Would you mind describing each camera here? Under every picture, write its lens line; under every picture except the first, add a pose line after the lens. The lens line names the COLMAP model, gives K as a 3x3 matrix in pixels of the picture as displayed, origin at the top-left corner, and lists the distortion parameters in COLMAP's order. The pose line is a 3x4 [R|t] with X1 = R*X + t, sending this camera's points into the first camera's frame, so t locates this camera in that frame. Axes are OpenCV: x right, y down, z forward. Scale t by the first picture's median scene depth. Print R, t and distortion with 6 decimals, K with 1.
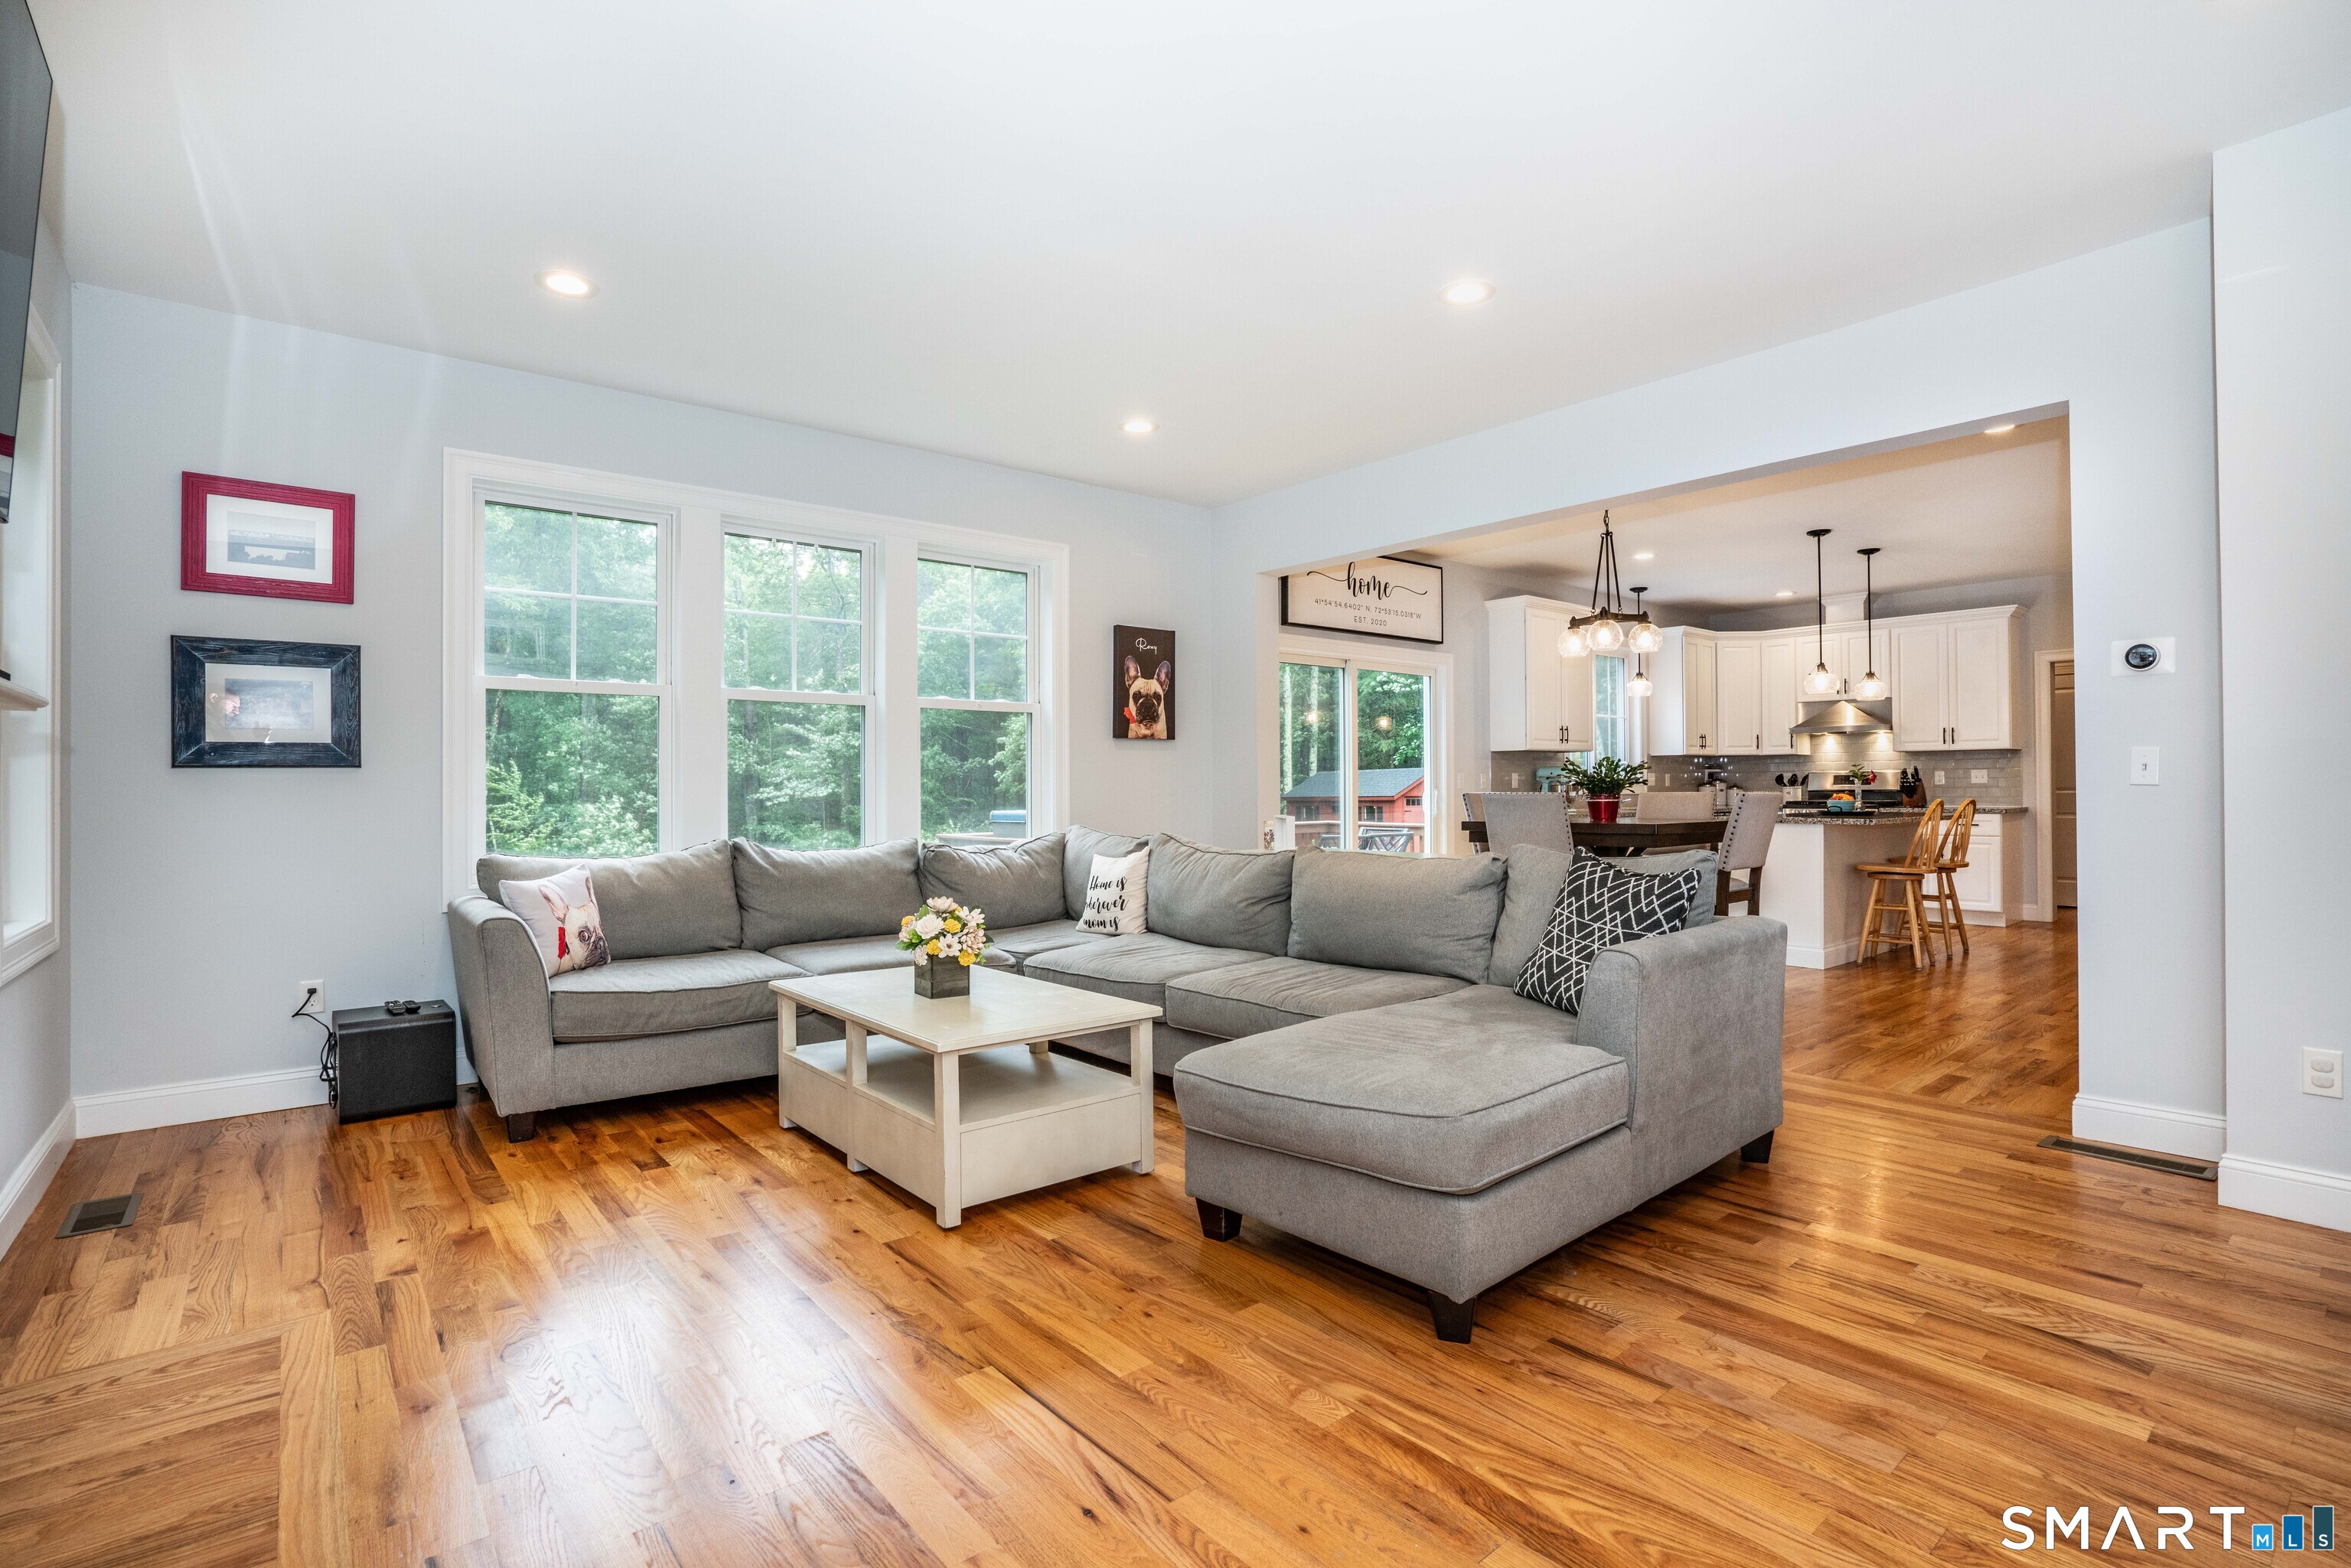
lens RADIAL K [[1077.9, 0, 1175.0], [0, 1077.9, 780.6], [0, 0, 1]] dist [-0.001095, -0.000150]
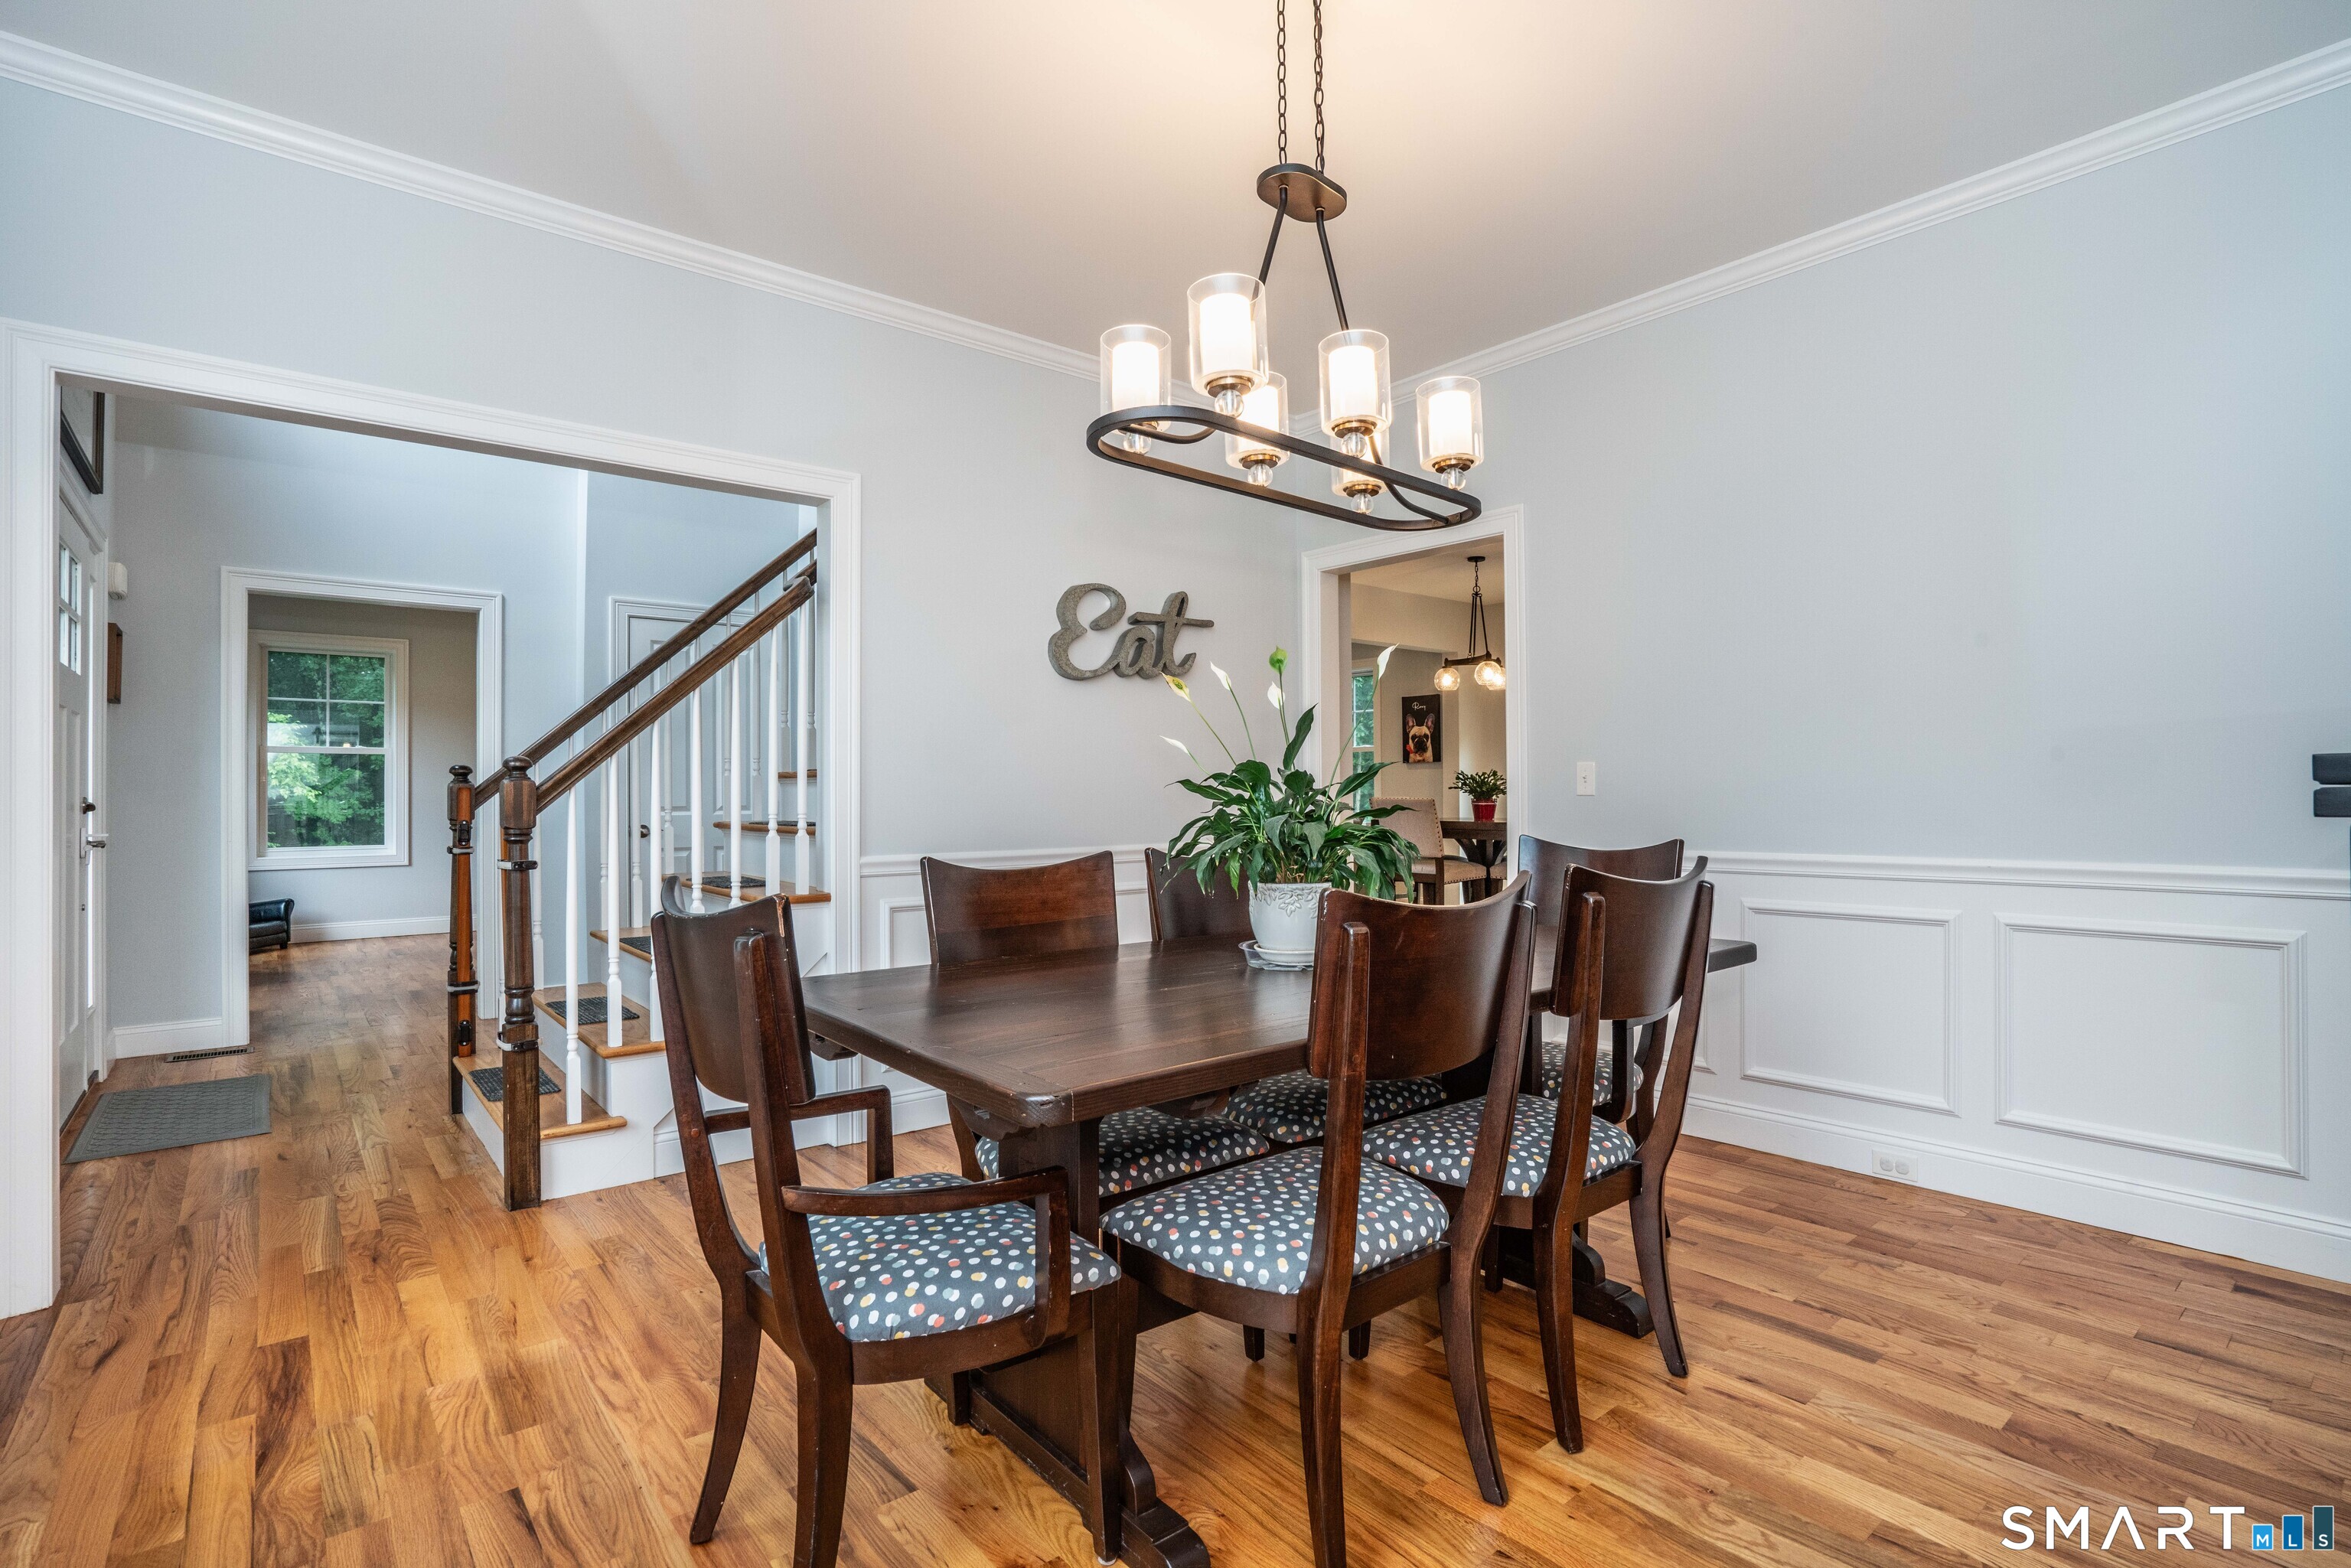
lens RADIAL K [[1116.2, 0, 1177.1], [0, 1116.2, 783.6], [0, 0, 1]] dist [0.000690, 0.000129]
pose [[-0.012315, 0.002549, -0.999921, 1.721459], [0.003597, 0.999990, 0.002505, -0.011409], [0.999918, -0.003565, -0.012324, 0.650114]]
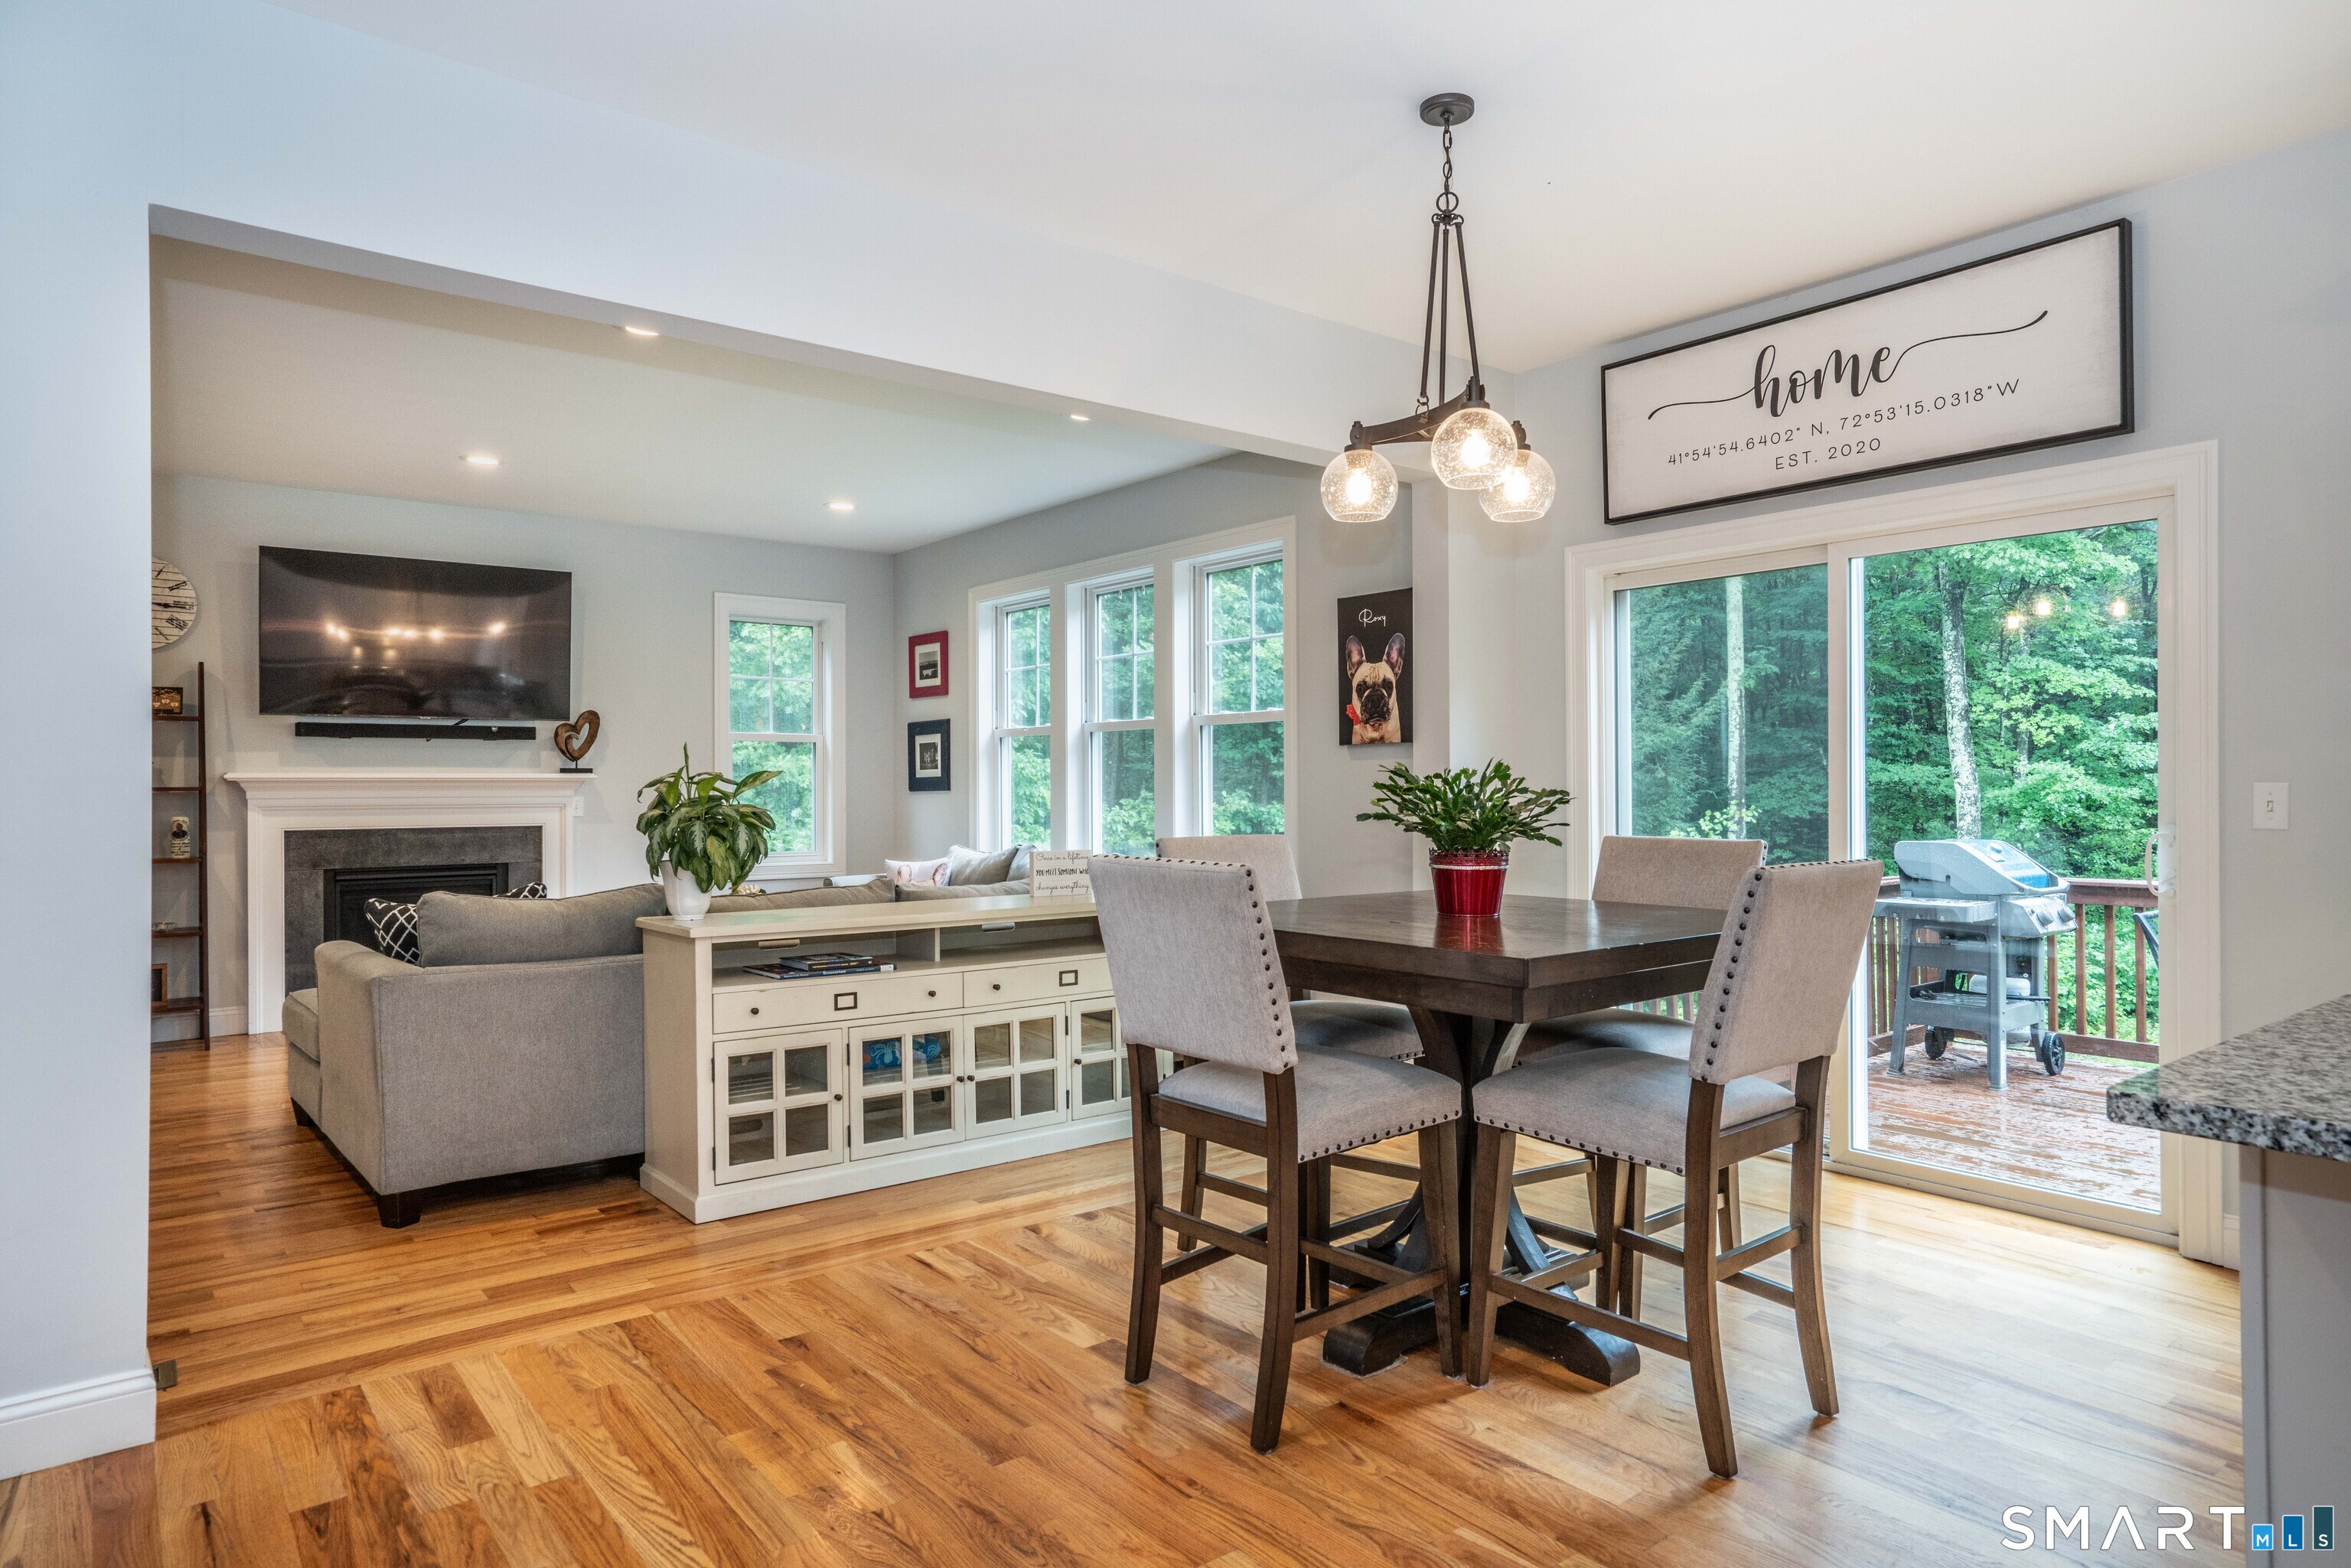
lens RADIAL K [[1369.6, 0, 1176.2], [0, 1369.6, 781.0], [0, 0, 1]] dist [0.001505, 0.000137]
pose [[-0.030803, 0.005468, -0.999511, 0.924155], [0.005761, 0.999969, 0.005293, -0.019180], [0.999509, -0.005595, -0.030834, 0.900176]]
